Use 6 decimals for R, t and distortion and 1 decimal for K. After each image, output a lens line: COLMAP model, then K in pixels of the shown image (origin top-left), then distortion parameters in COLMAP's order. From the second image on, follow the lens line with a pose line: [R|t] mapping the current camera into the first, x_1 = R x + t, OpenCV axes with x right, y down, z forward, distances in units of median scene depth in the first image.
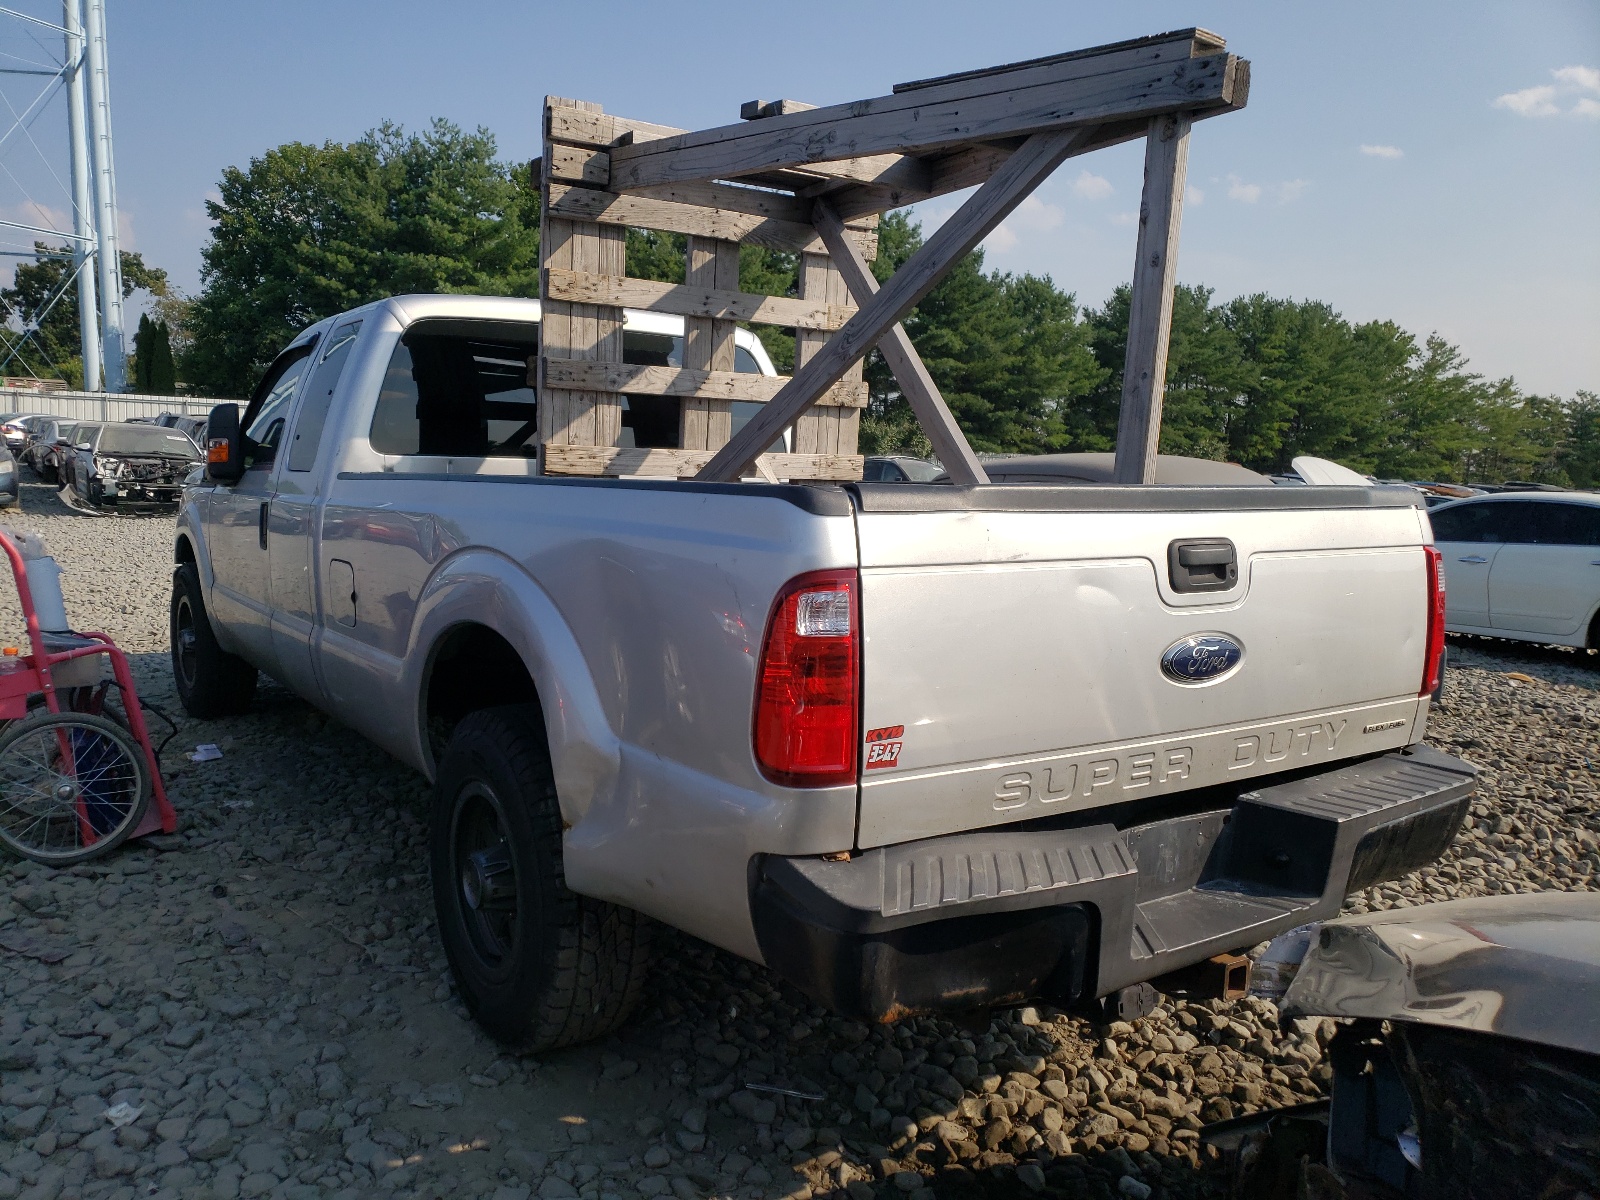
lens RADIAL K [[1240.6, 0, 780.8], [0, 1240.6, 558.2], [0, 0, 1]] dist [0.016942, 0.005295]
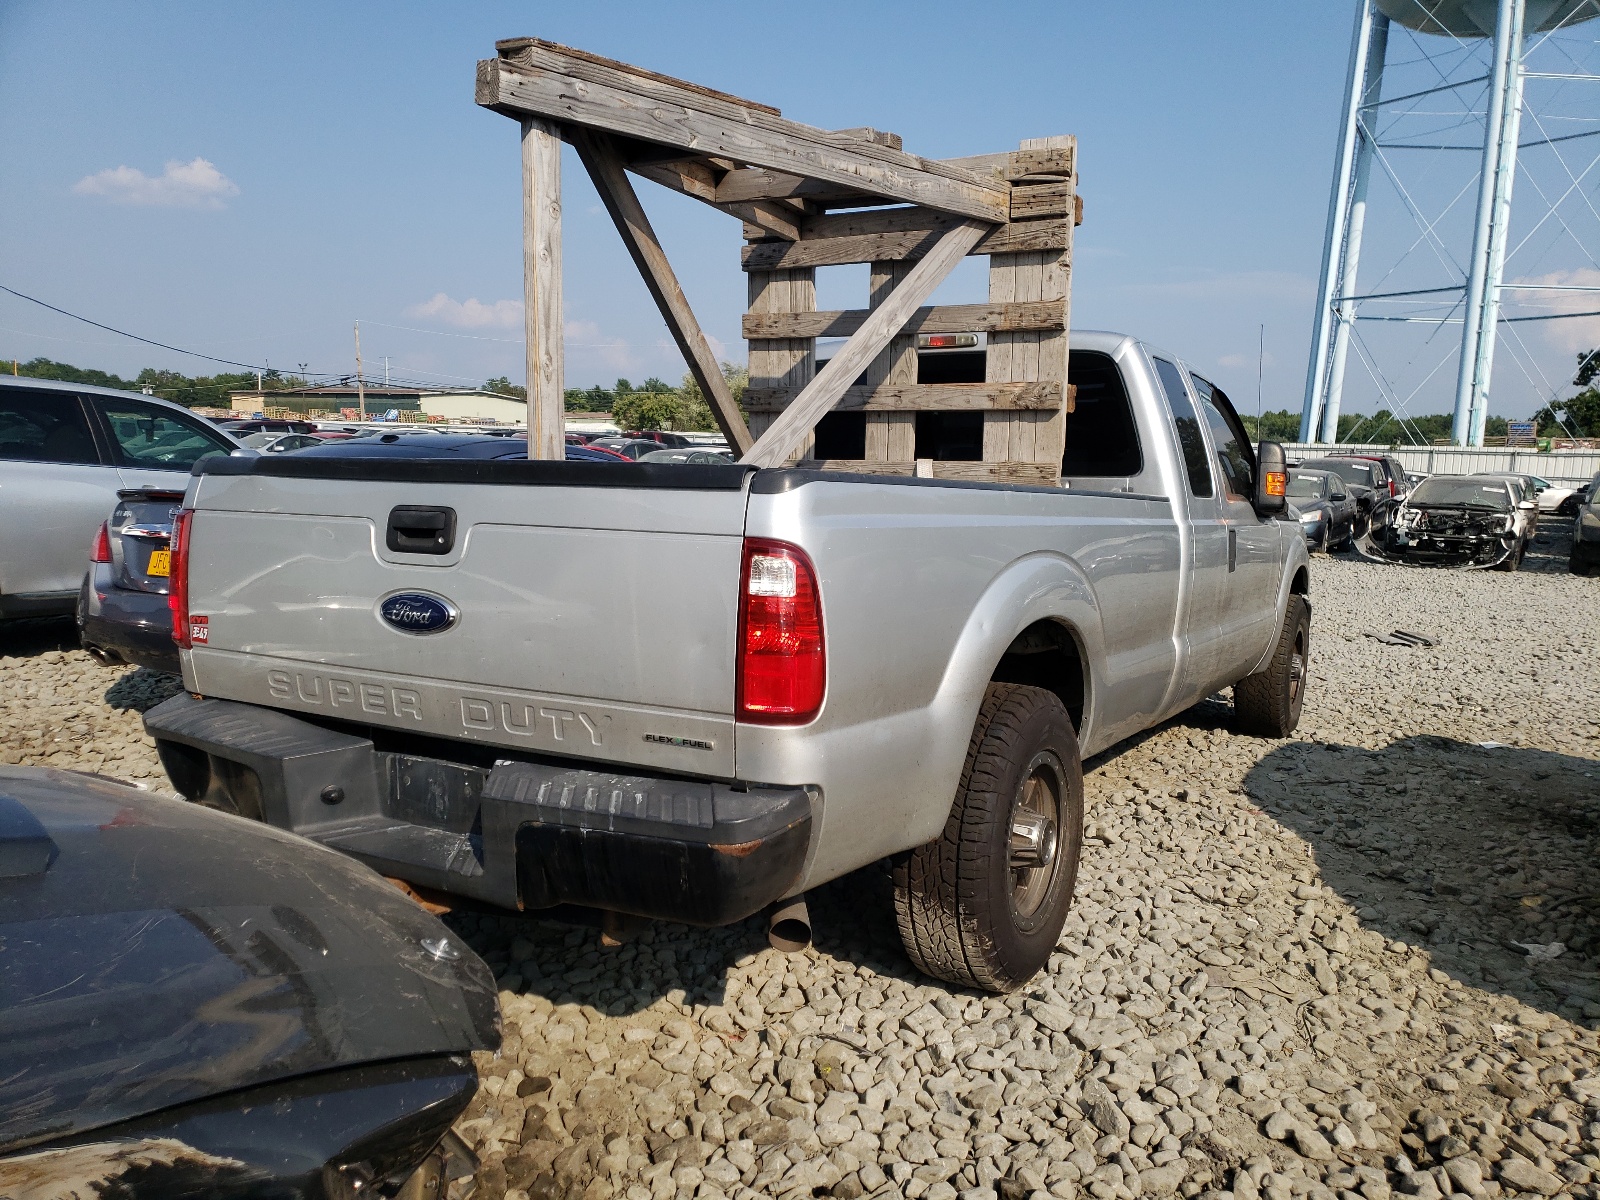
lens RADIAL K [[1240.6, 0, 780.8], [0, 1240.6, 558.2], [0, 0, 1]] dist [0.016942, 0.005295]
pose [[0.449580, 0.038955, -0.892390, 0.820620], [-0.081542, 0.996667, 0.002426, 0.001449], [0.889510, 0.071676, 0.451258, 0.433034]]
